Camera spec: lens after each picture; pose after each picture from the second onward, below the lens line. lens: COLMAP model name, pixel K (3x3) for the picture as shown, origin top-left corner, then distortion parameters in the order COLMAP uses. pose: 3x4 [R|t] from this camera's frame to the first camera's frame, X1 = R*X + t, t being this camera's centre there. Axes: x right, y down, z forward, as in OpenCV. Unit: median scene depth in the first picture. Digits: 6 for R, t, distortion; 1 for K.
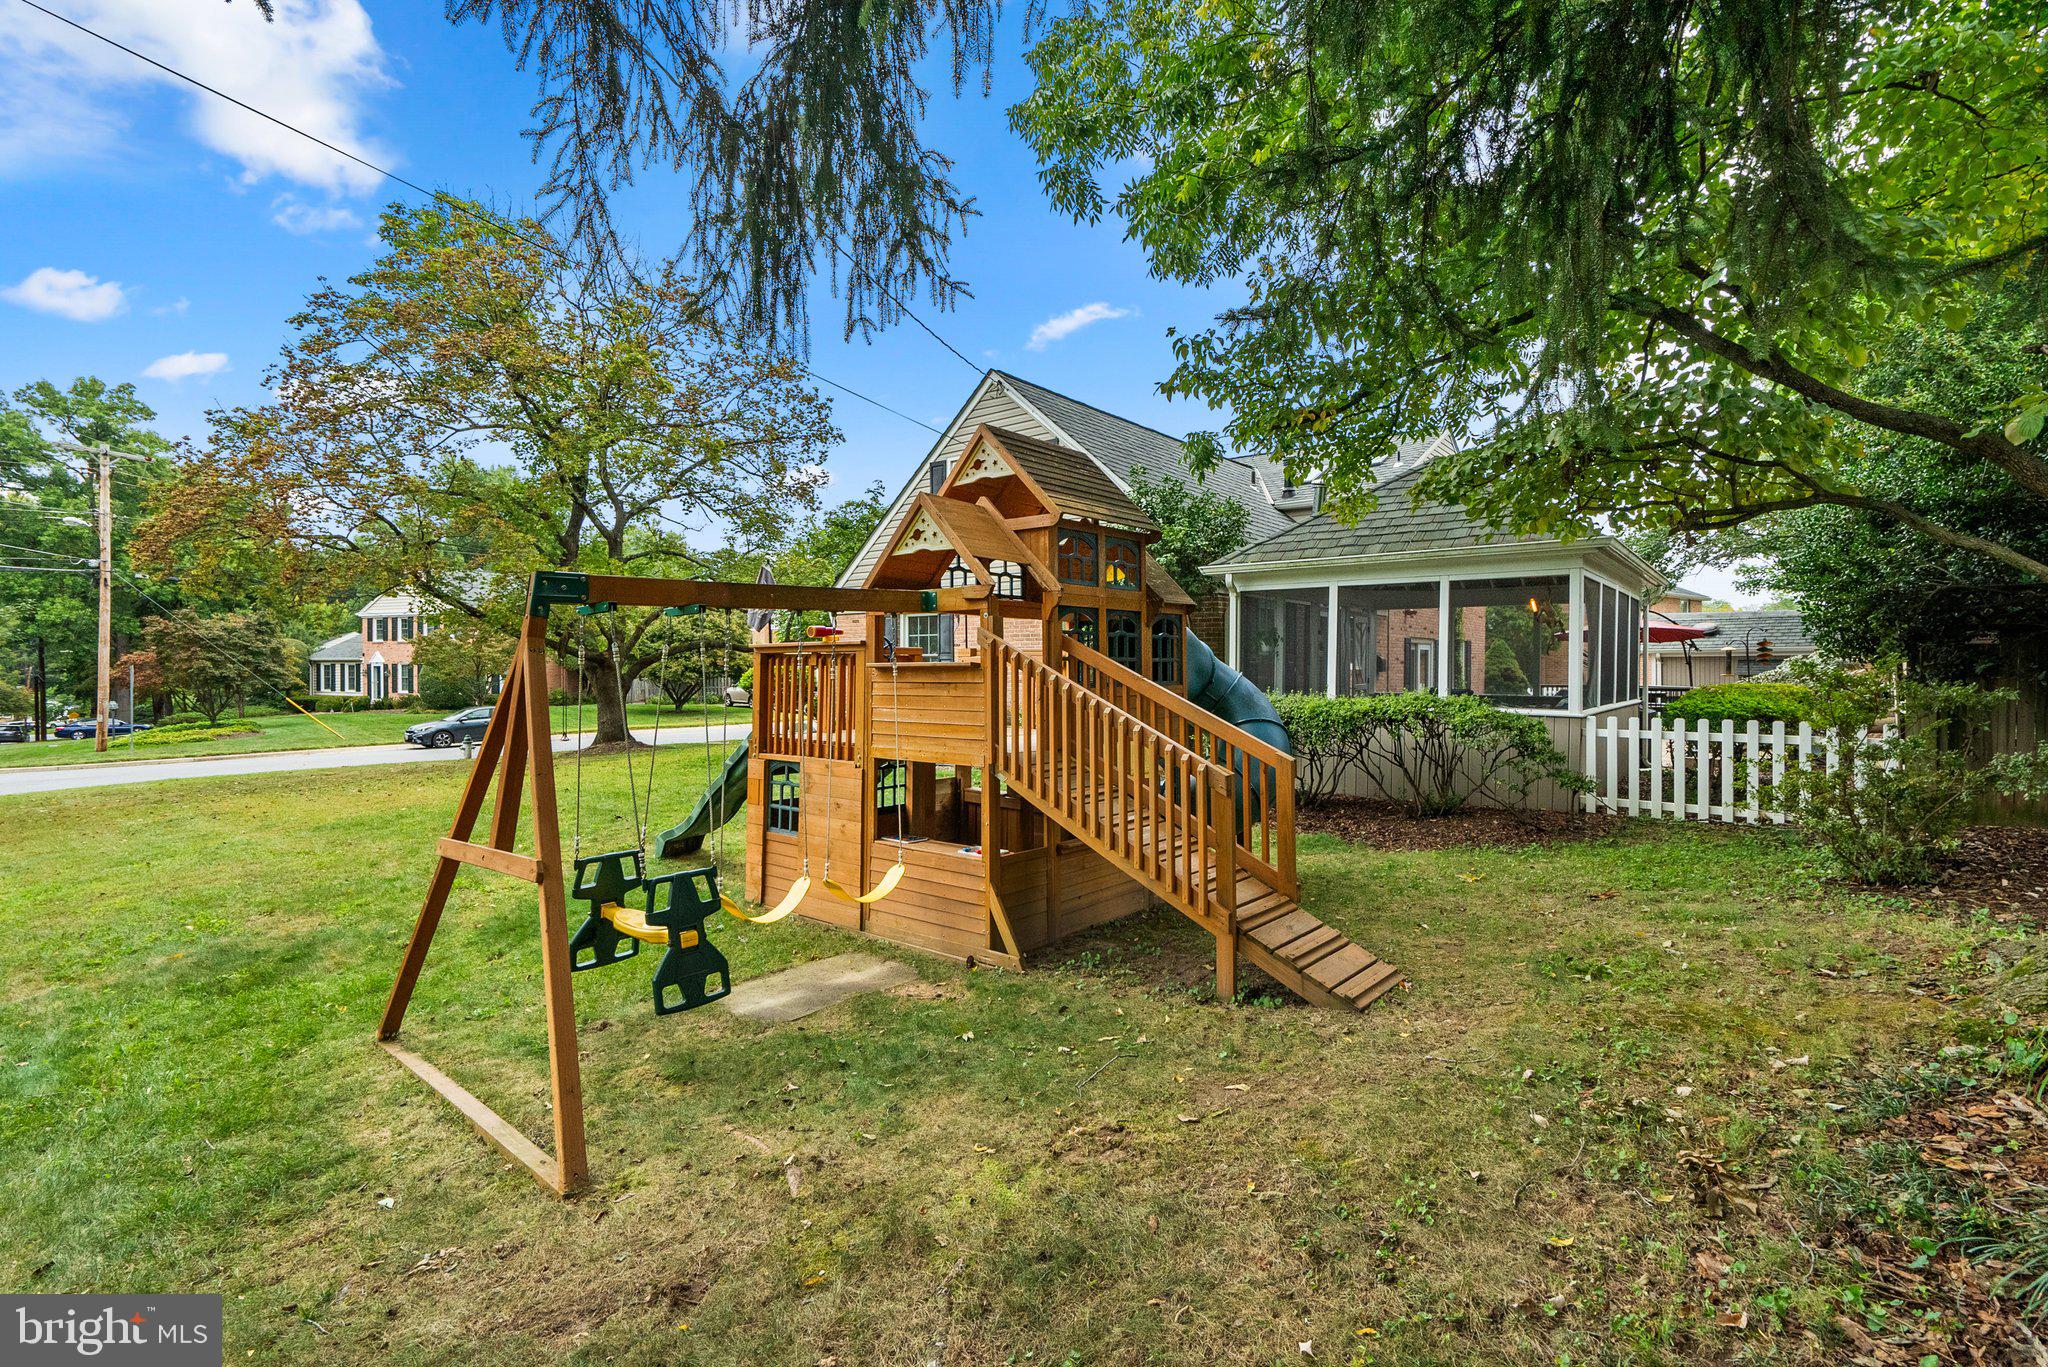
lens RADIAL K [[937.7, 0, 1017.6], [0, 937.7, 683.2], [0, 0, 1]] dist [-0.004696, 0.002904]
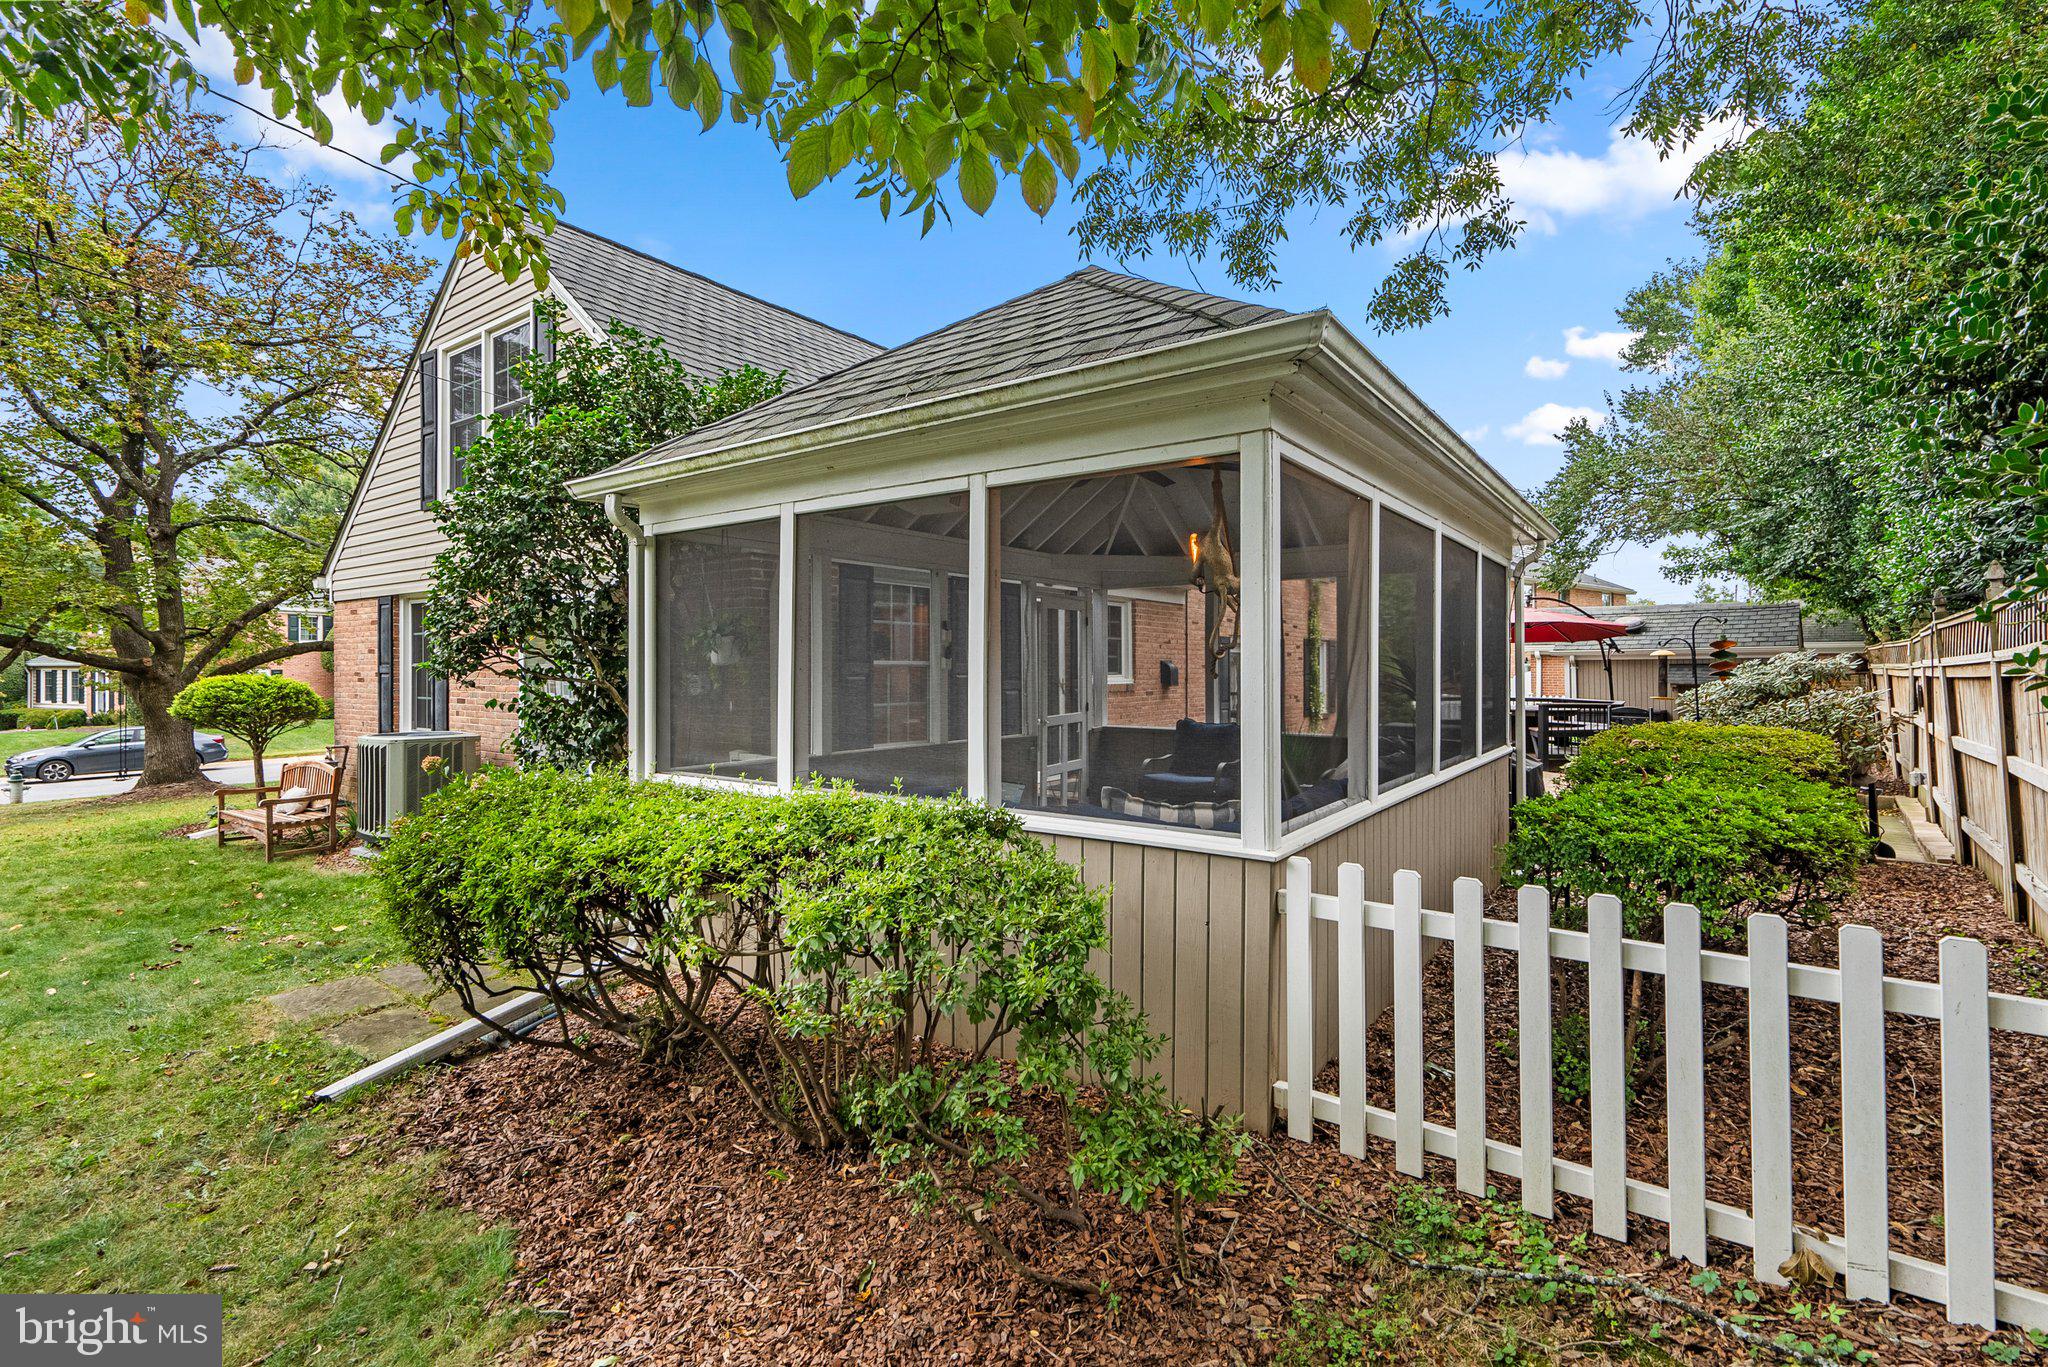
lens RADIAL K [[937.7, 0, 1029.0], [0, 937.7, 668.7], [0, 0, 1]] dist [-0.004696, 0.002904]
pose [[0.998135, -0.003391, 0.060954, 0.198148], [0.004362, 0.999866, -0.015792, -0.011613], [-0.060892, 0.016028, 0.998016, 0.265473]]
